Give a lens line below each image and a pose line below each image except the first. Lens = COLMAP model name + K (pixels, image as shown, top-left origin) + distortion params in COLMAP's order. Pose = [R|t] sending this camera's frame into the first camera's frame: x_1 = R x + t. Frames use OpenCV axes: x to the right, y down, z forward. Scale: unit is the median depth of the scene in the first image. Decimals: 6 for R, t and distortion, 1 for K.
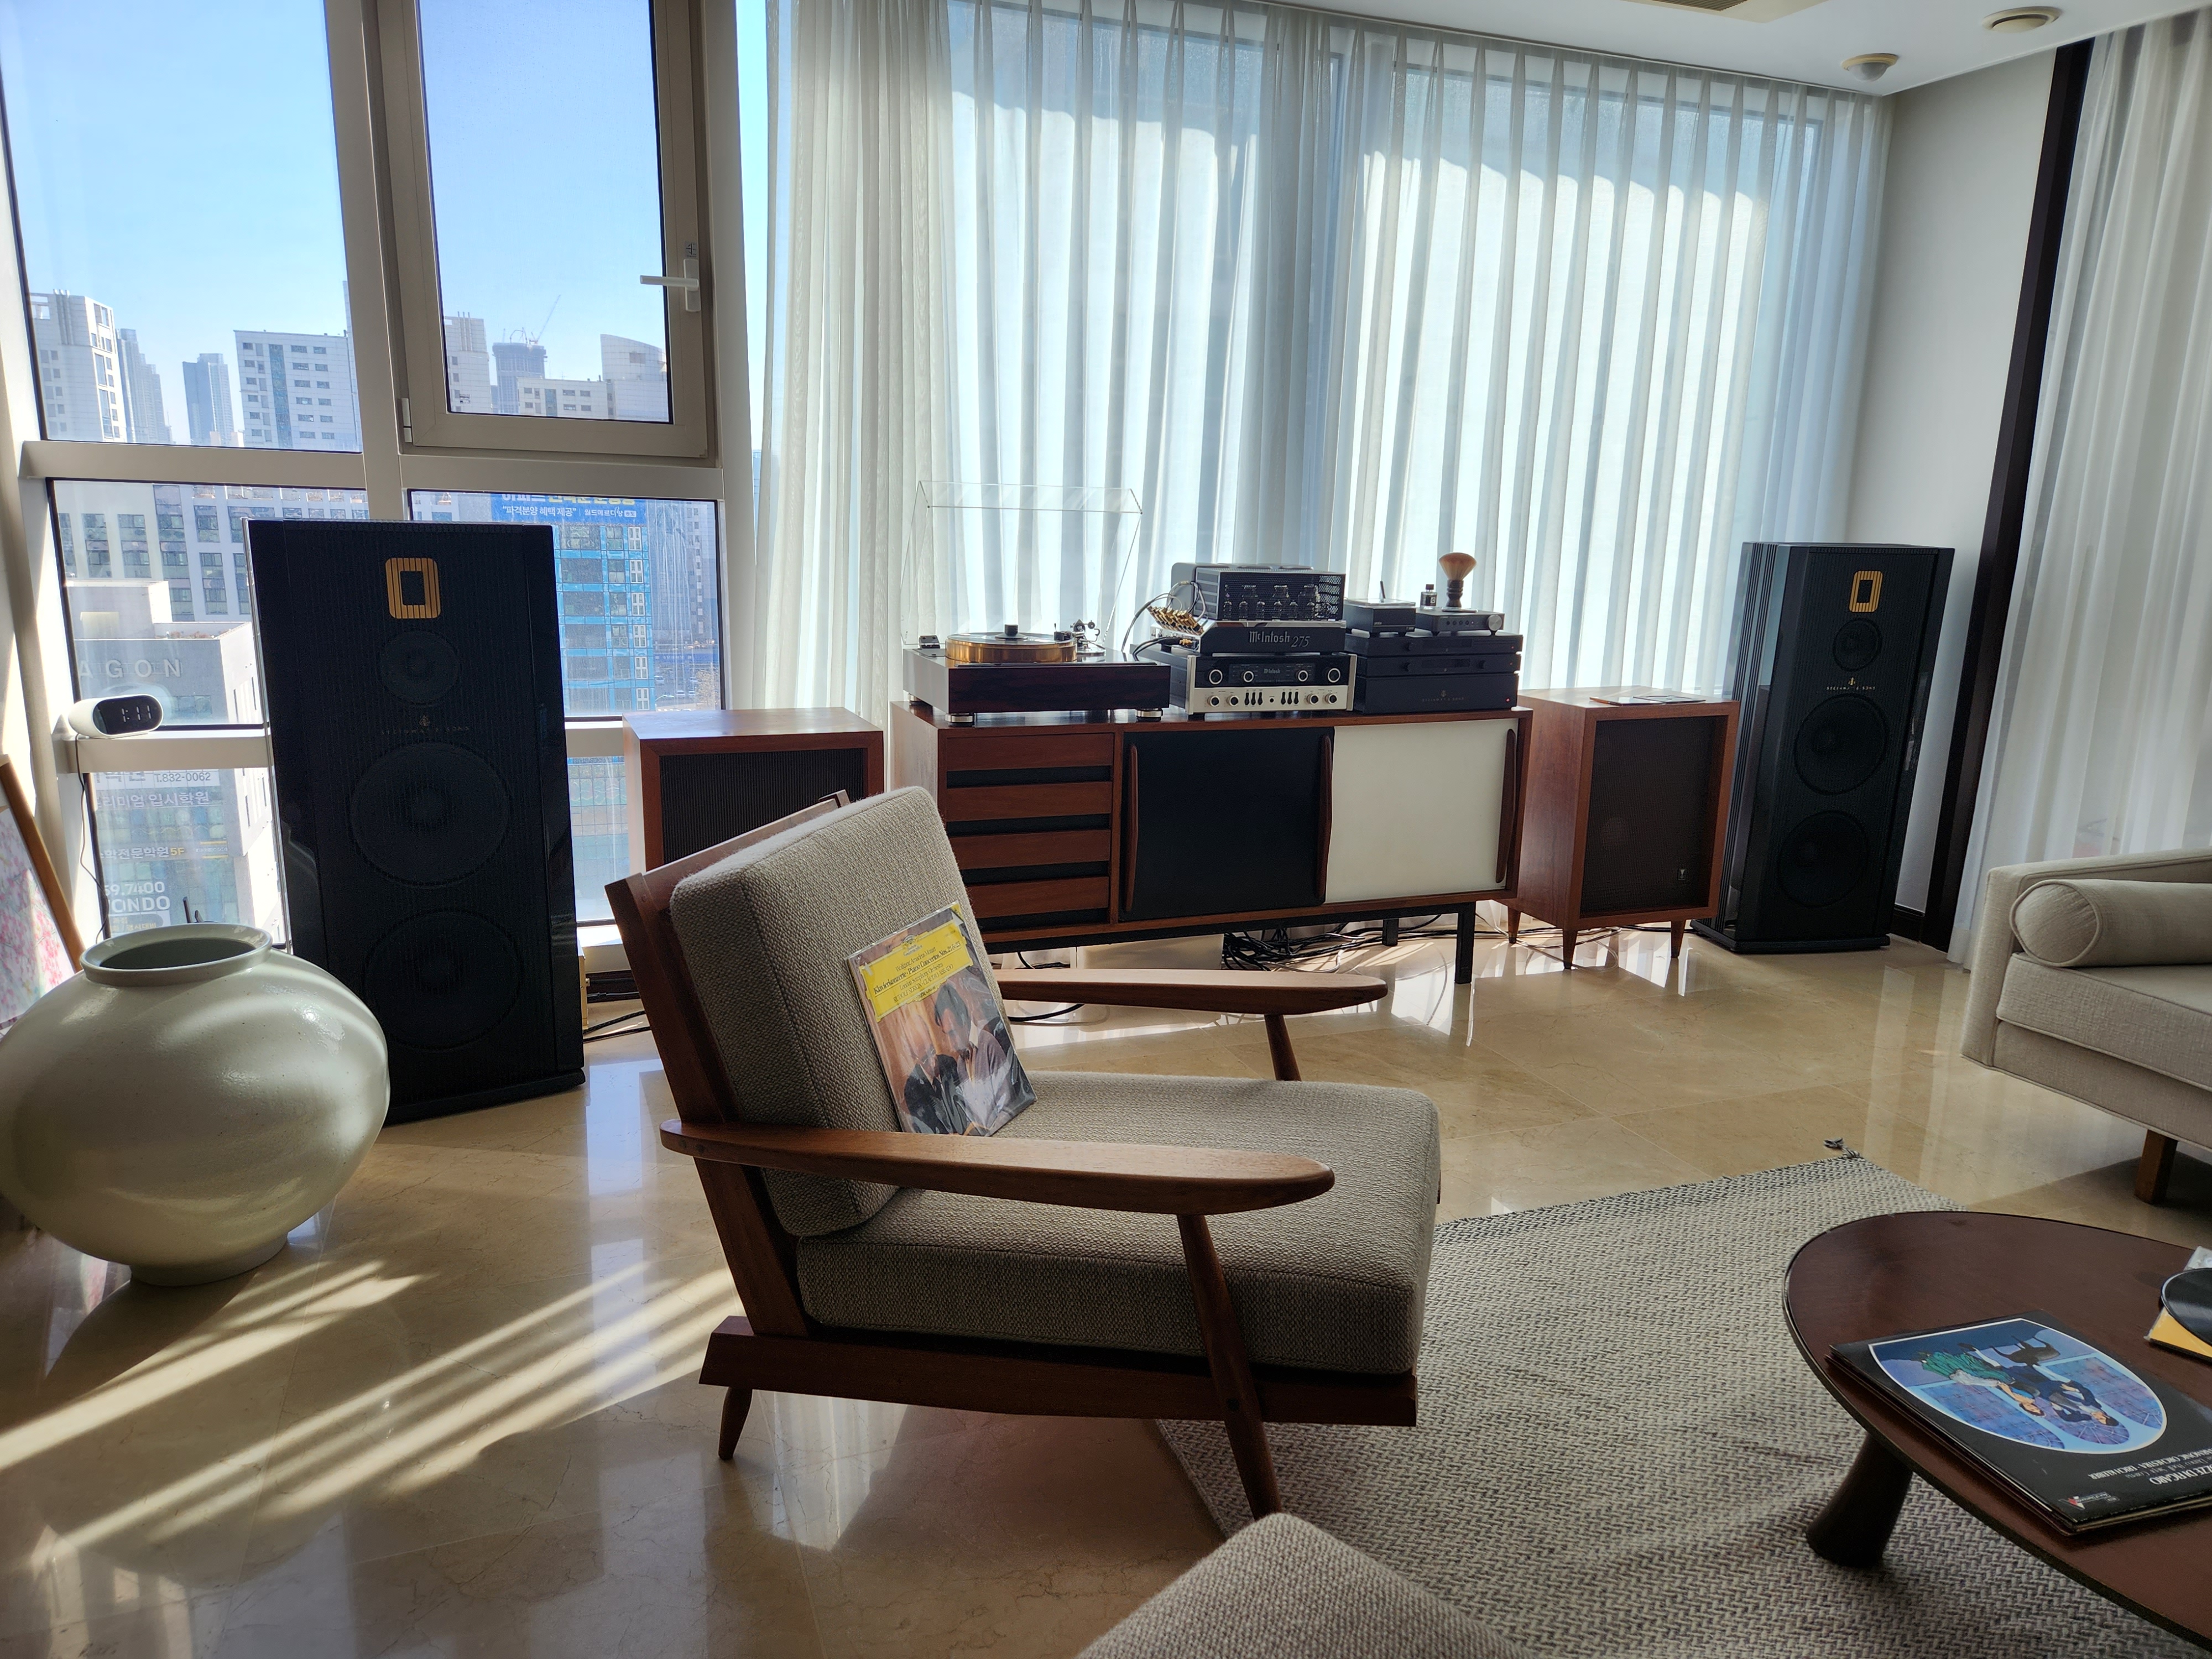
lens RADIAL K [[1484.6, 0, 1119.0], [0, 1484.6, 831.7], [0, 0, 1]] dist [0.084935, -0.069752]
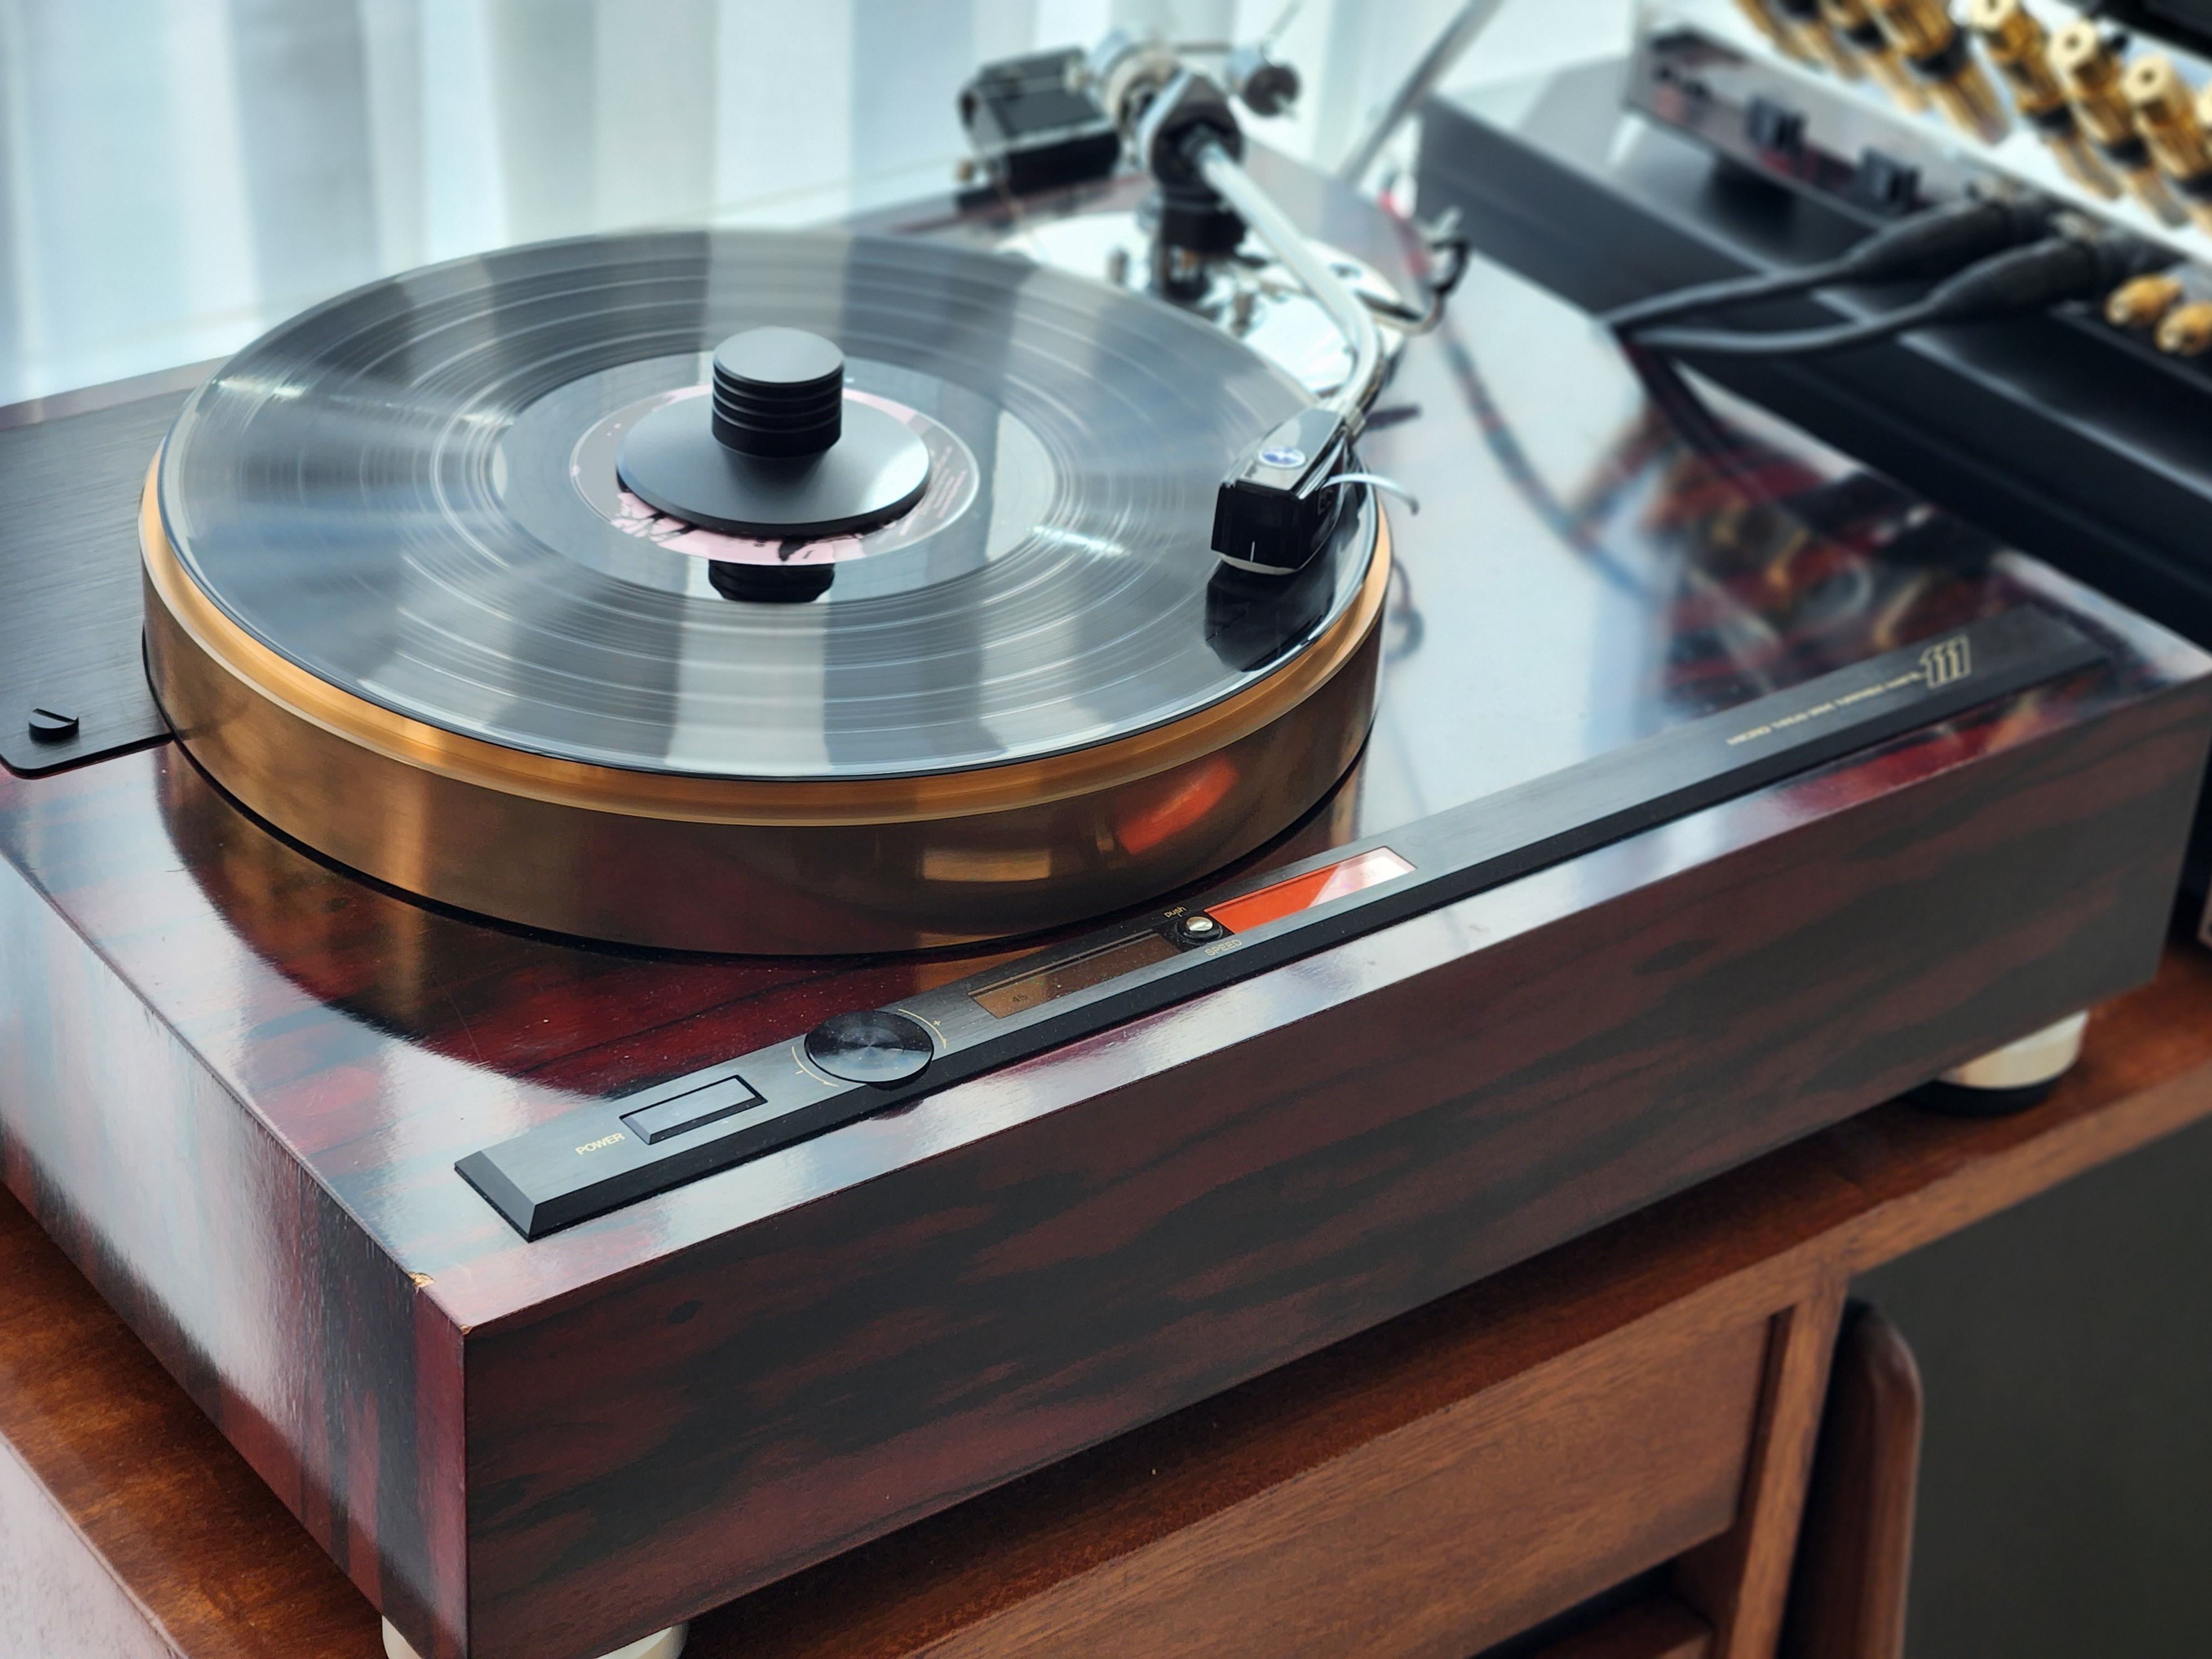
lens RADIAL K [[4277.8, 0, 1116.7], [0, 4277.8, 897.3], [0, 0, 1]] dist [-0.039445, 0.000000]
pose [[0.961115, -0.115218, 0.250964, -0.122222], [0.020400, 0.935941, 0.351564, -0.197495], [-0.275394, -0.332774, 0.901898, 0.672967]]
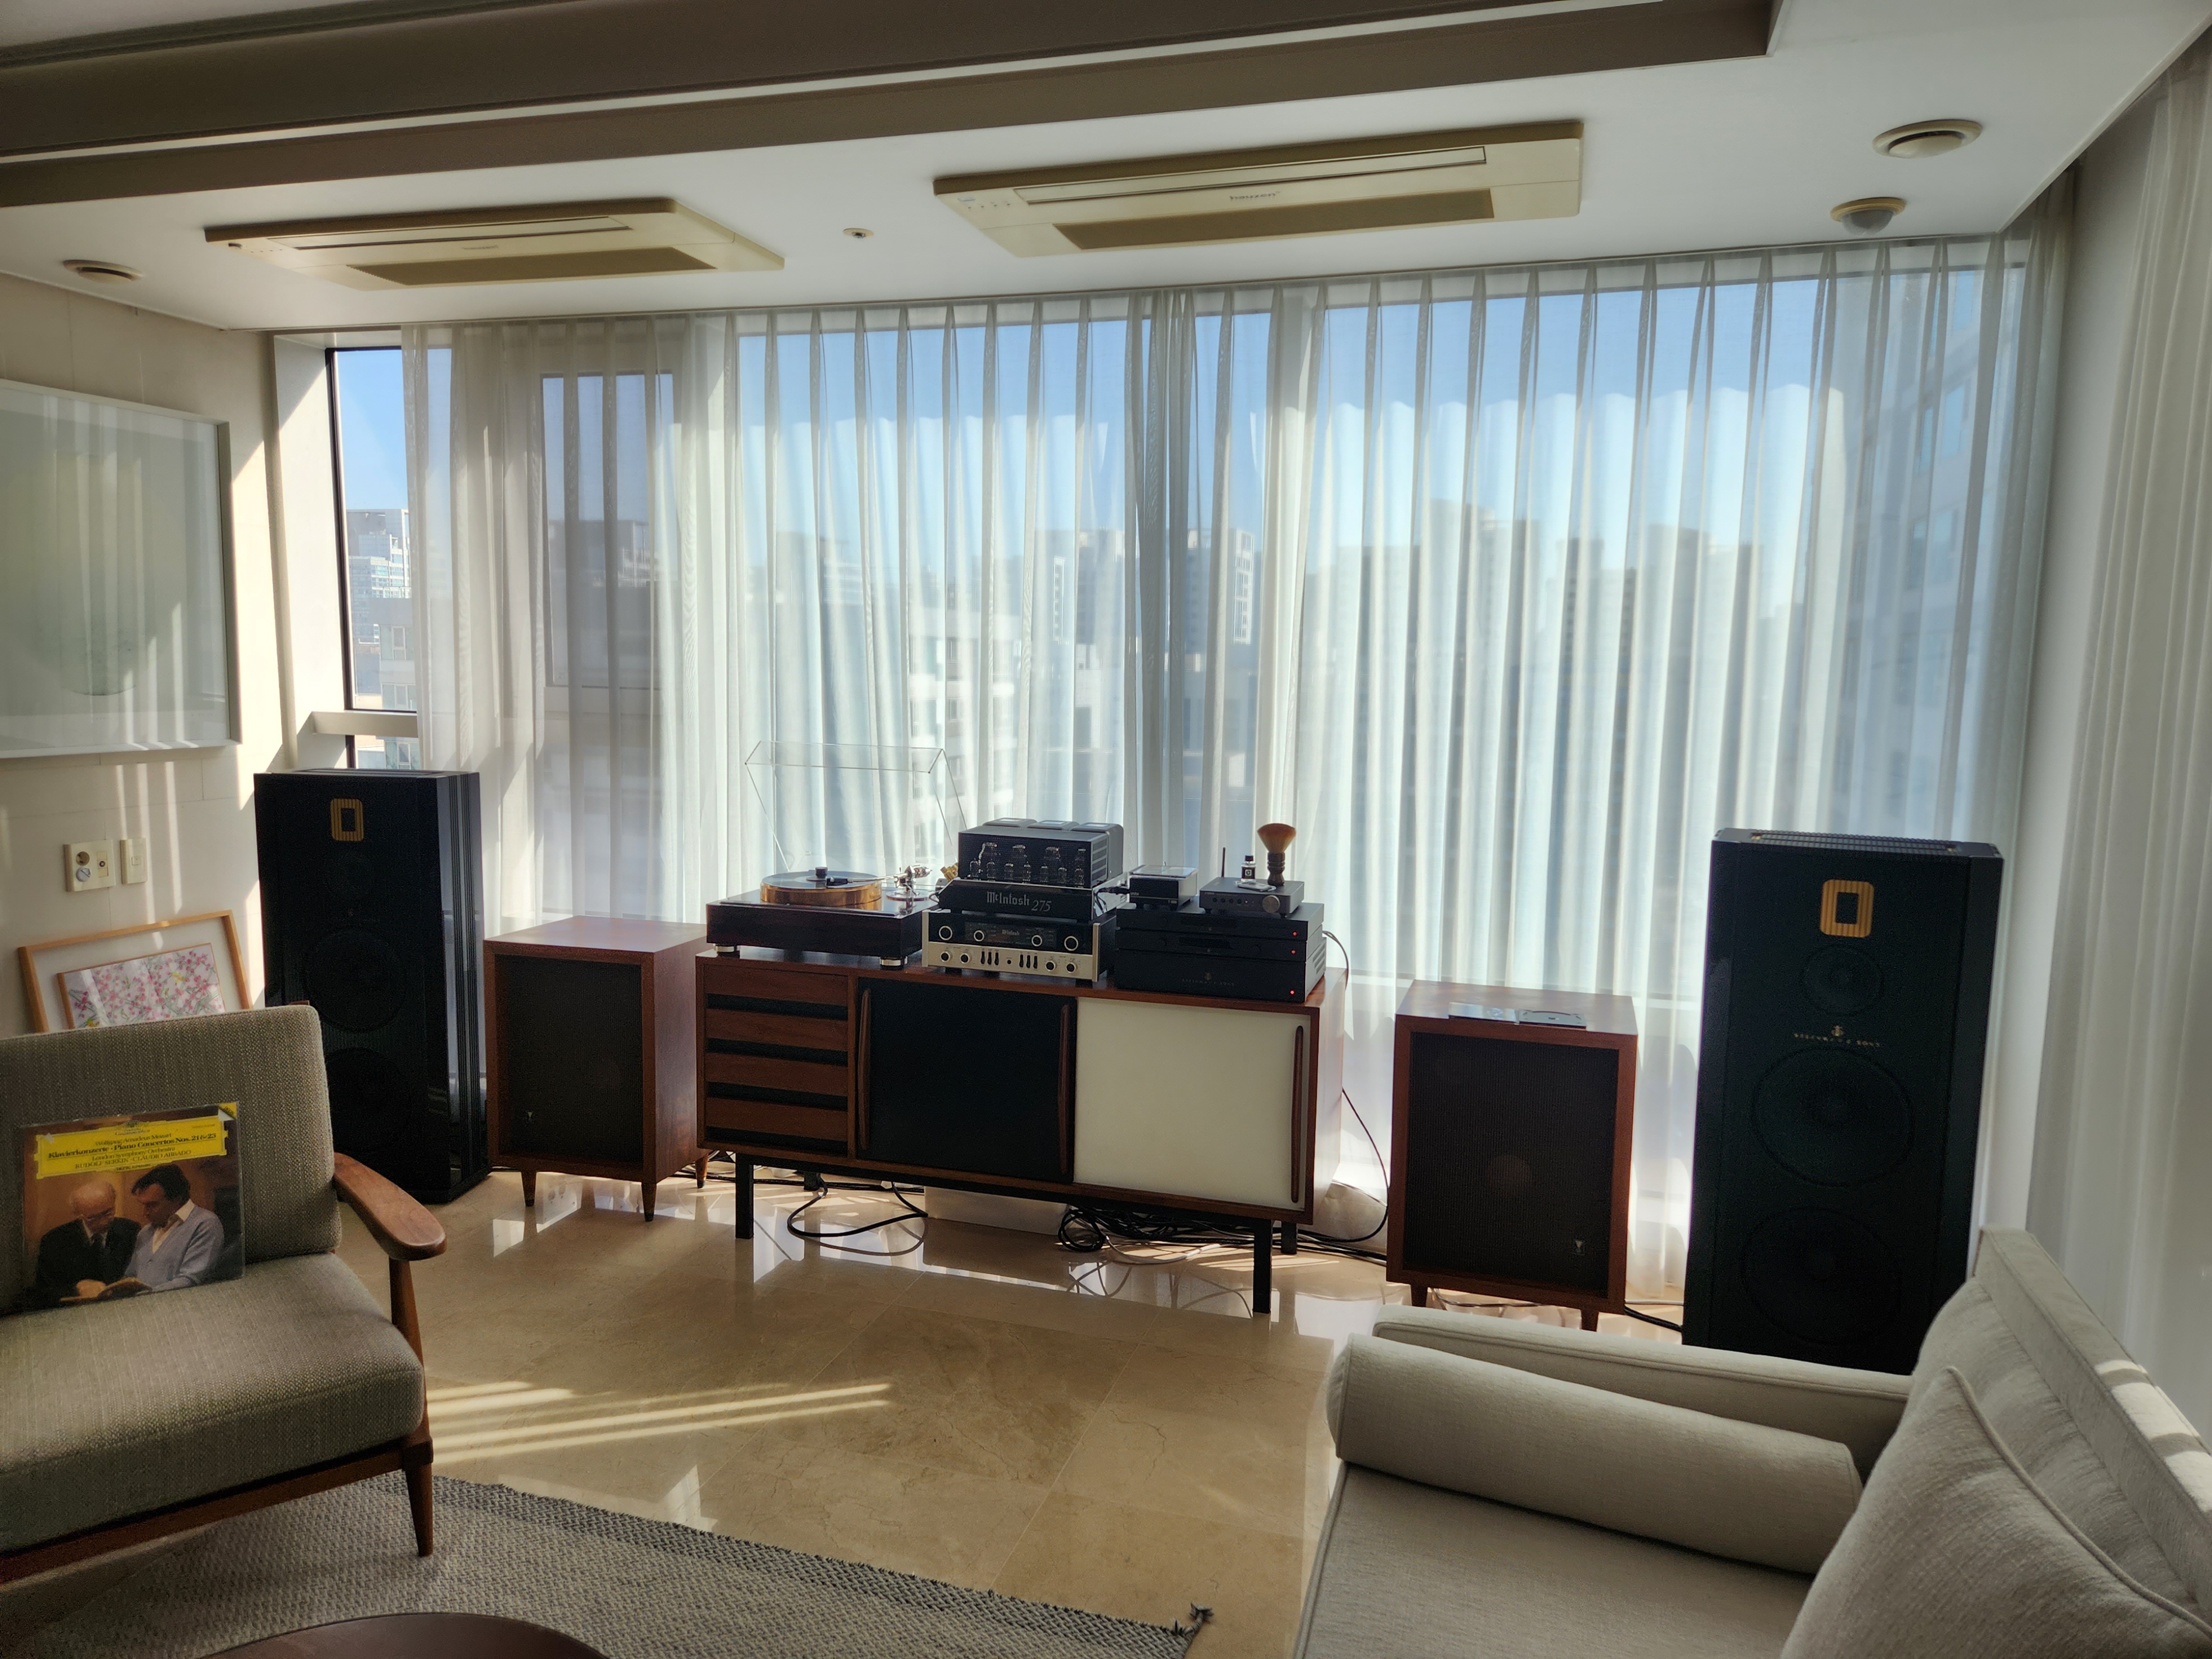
lens RADIAL K [[1484.6, 0, 1110.6], [0, 1484.6, 844.7], [0, 0, 1]] dist [0.084935, -0.069752]
pose [[0.785251, 0.066419, -0.615605, 0.731892], [-0.132749, 0.989170, -0.062607, -0.108759], [0.604780, 0.130883, 0.785564, 0.247631]]
